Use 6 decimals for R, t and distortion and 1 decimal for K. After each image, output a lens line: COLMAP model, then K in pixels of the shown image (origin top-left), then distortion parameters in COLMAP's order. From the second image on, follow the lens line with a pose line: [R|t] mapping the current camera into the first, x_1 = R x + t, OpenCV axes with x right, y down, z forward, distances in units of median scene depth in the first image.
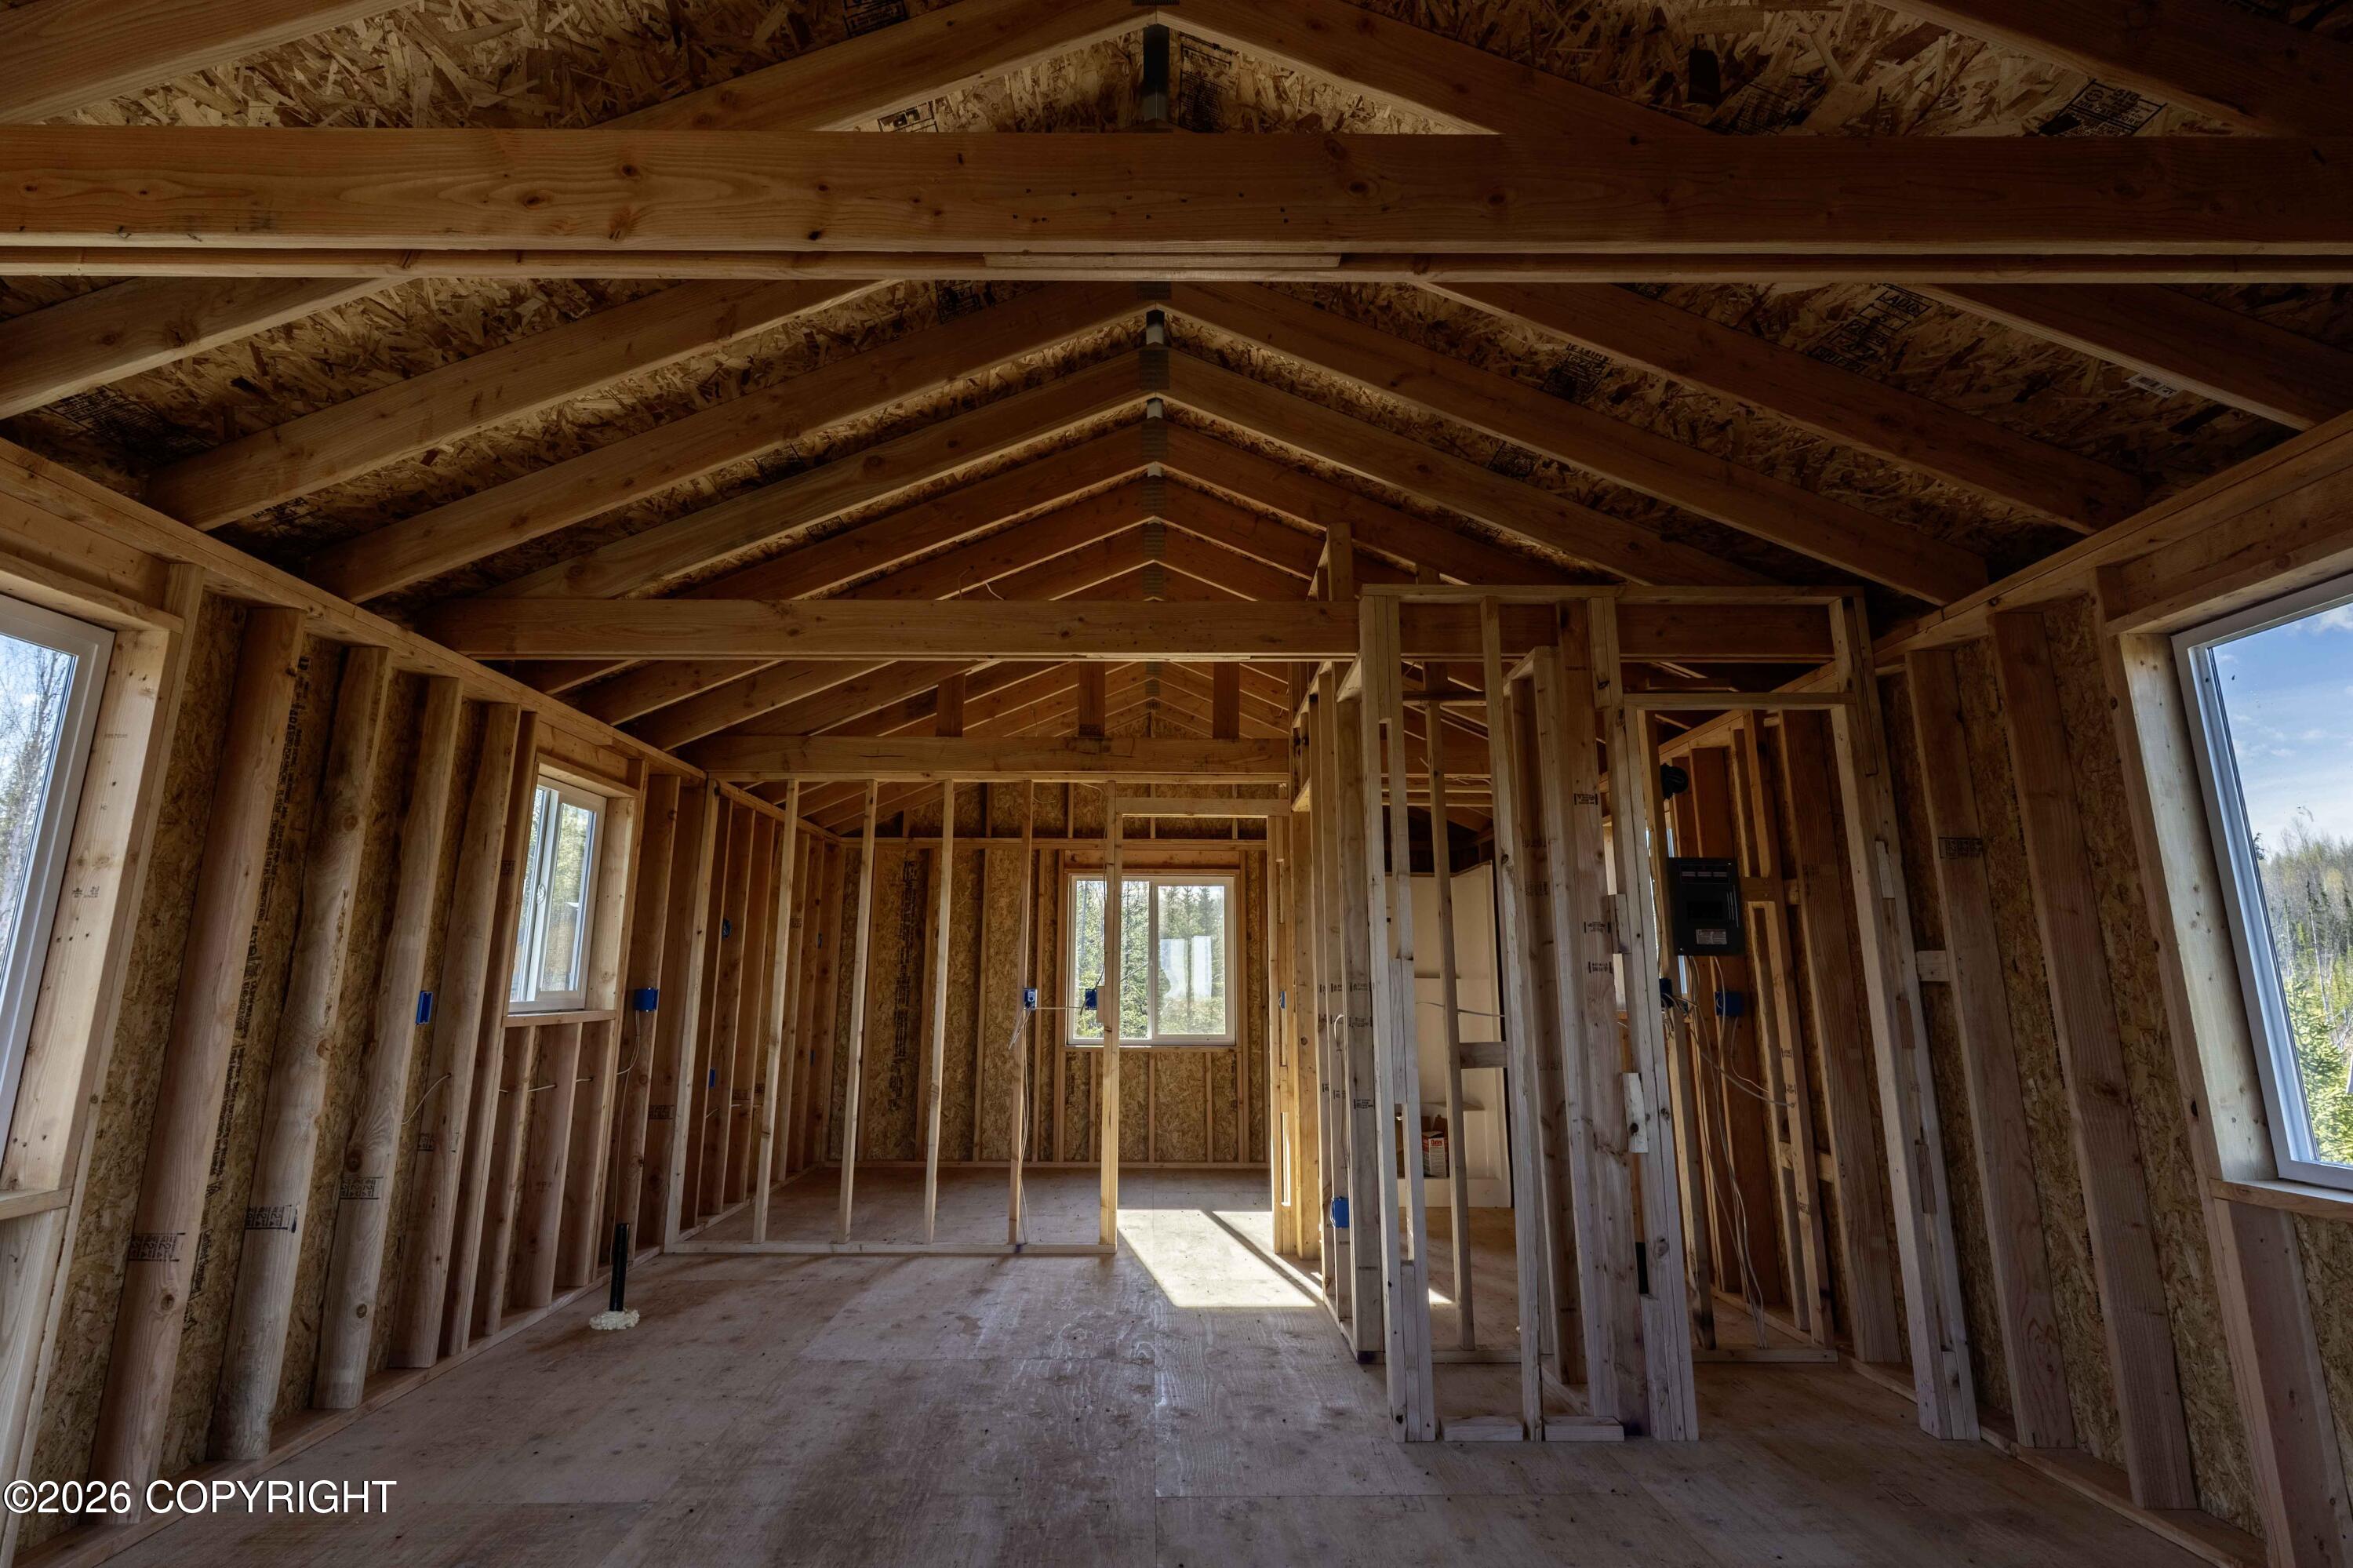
lens RADIAL K [[1286.0, 0, 1168.2], [0, 1286.0, 660.5], [0, 0, 1]] dist [0.002520, 0.001250]
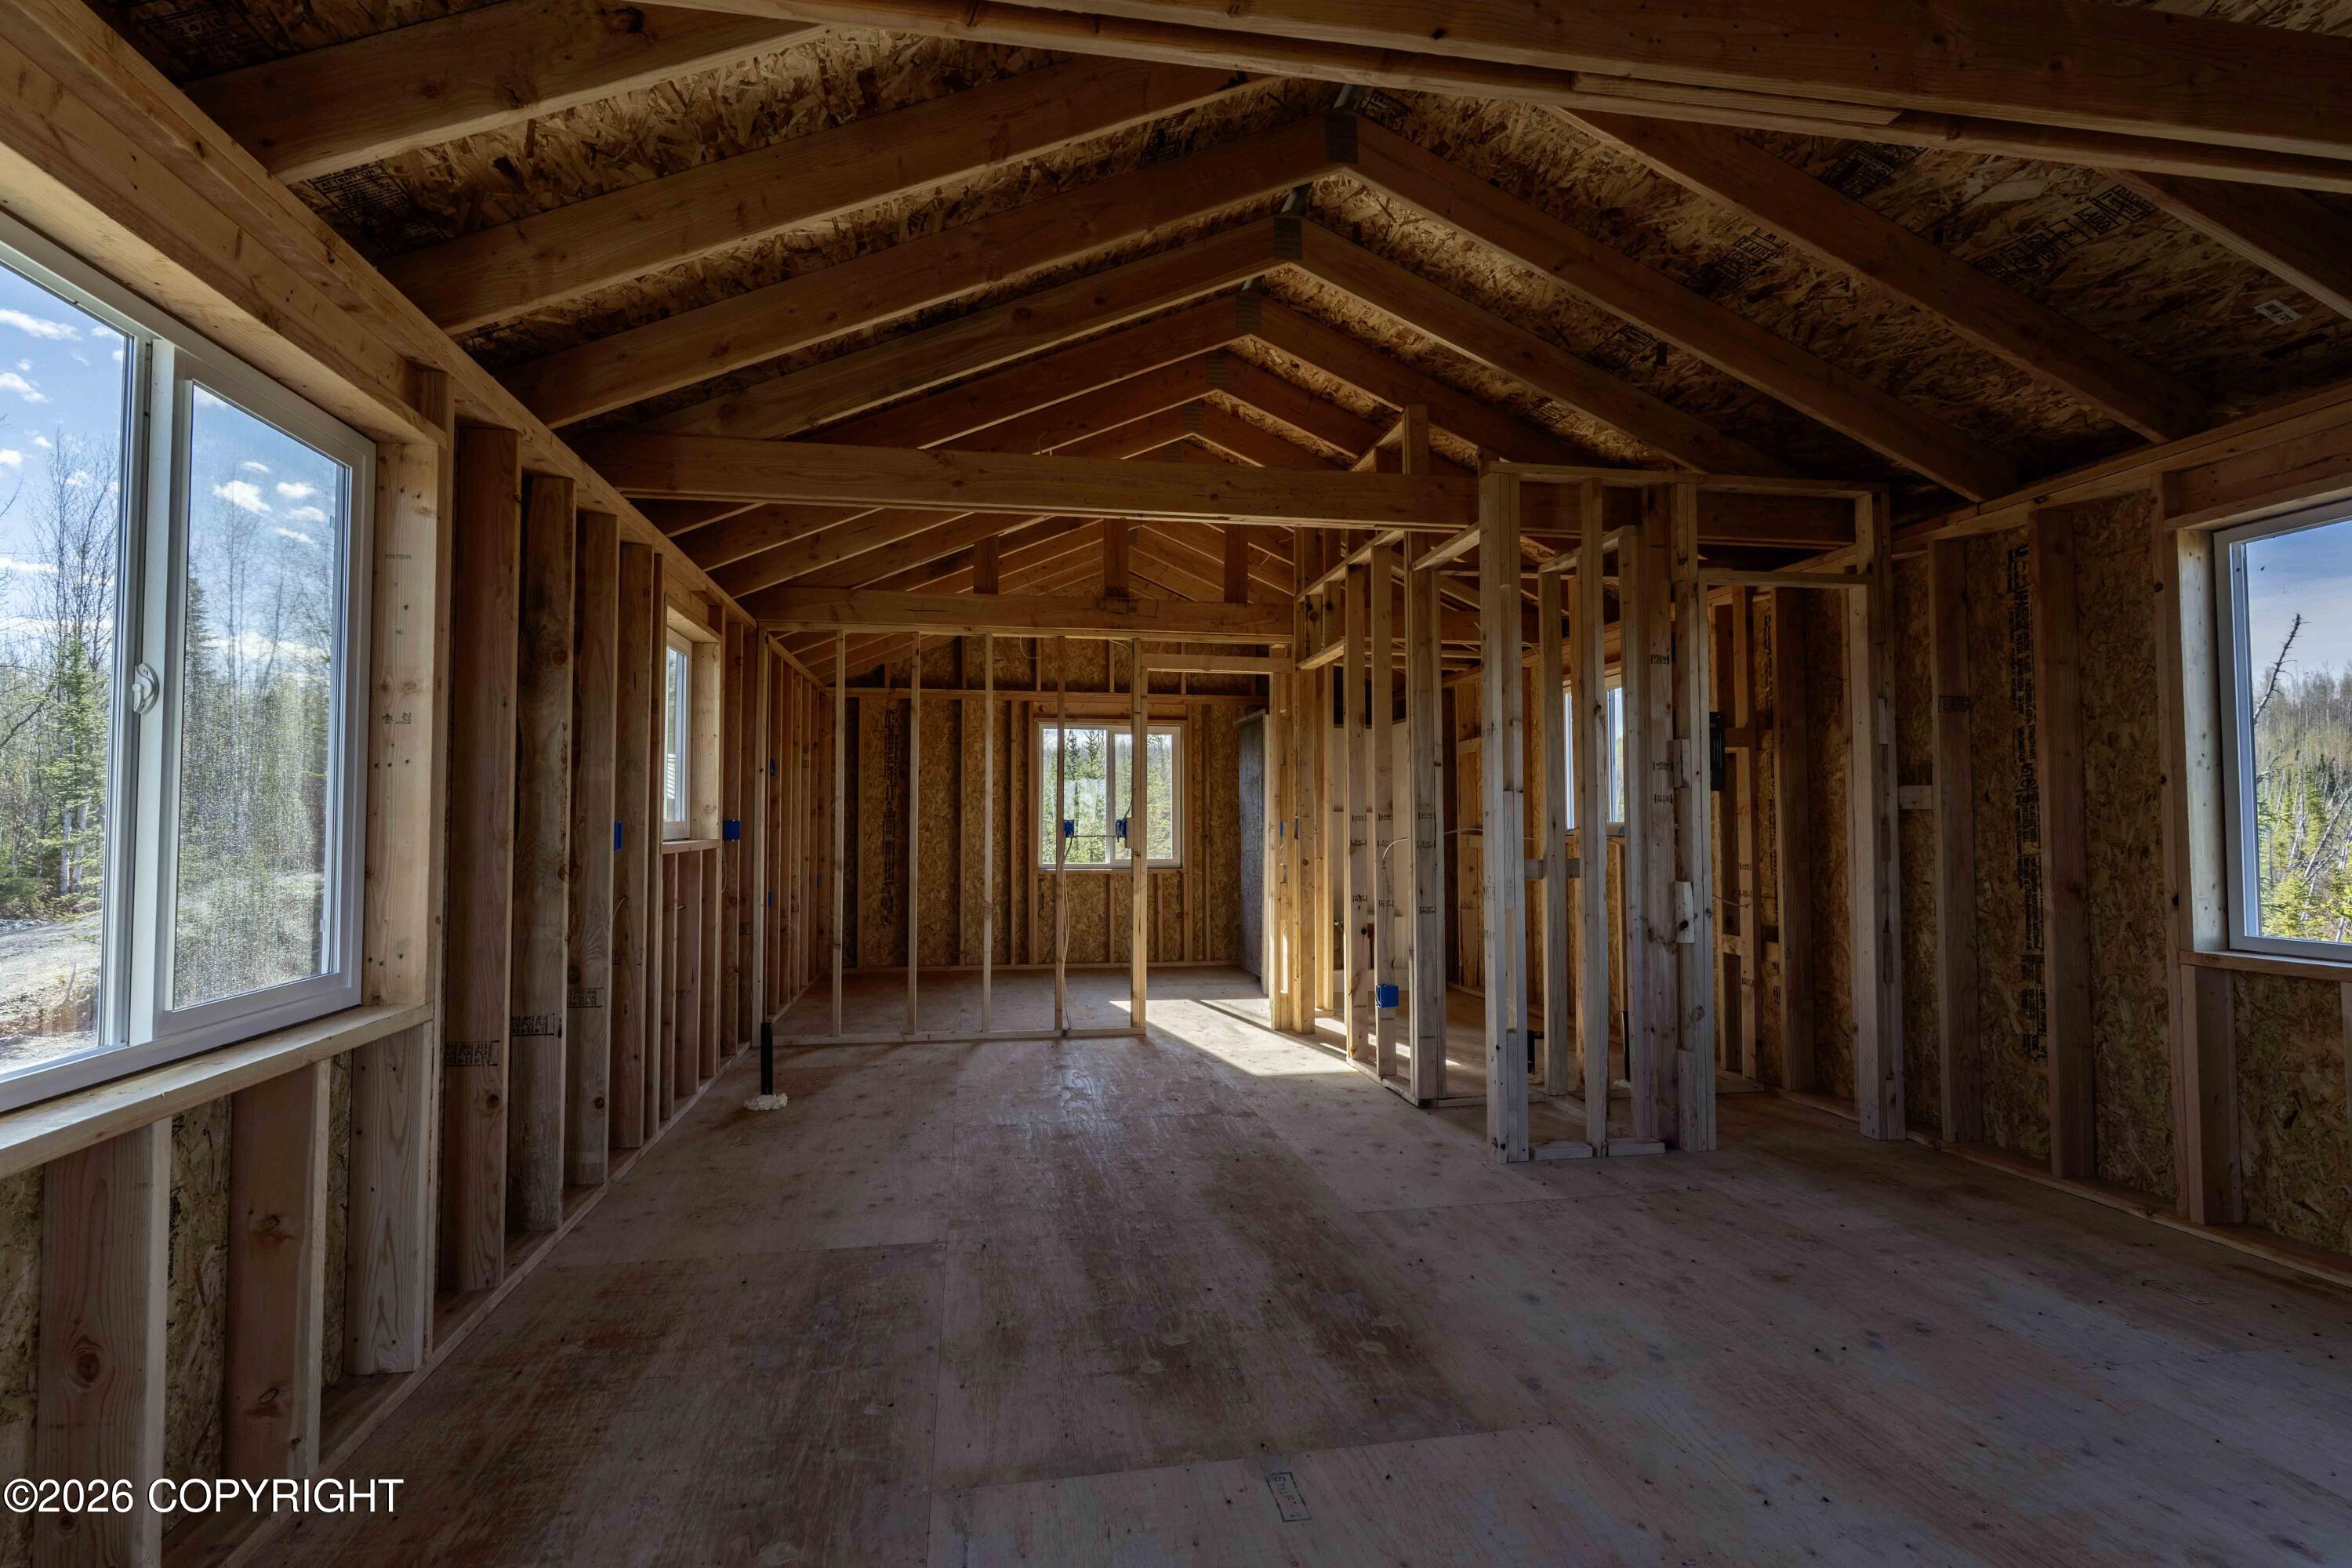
lens RADIAL K [[1122.5, 0, 1170.4], [0, 1122.5, 778.0], [0, 0, 1]] dist [0.003450, 0.000730]
pose [[0.987096, 0.003463, 0.160094, -0.290094], [-0.036554, 0.978242, 0.204224, 0.020955], [-0.155903, -0.207440, 0.965745, 0.057117]]
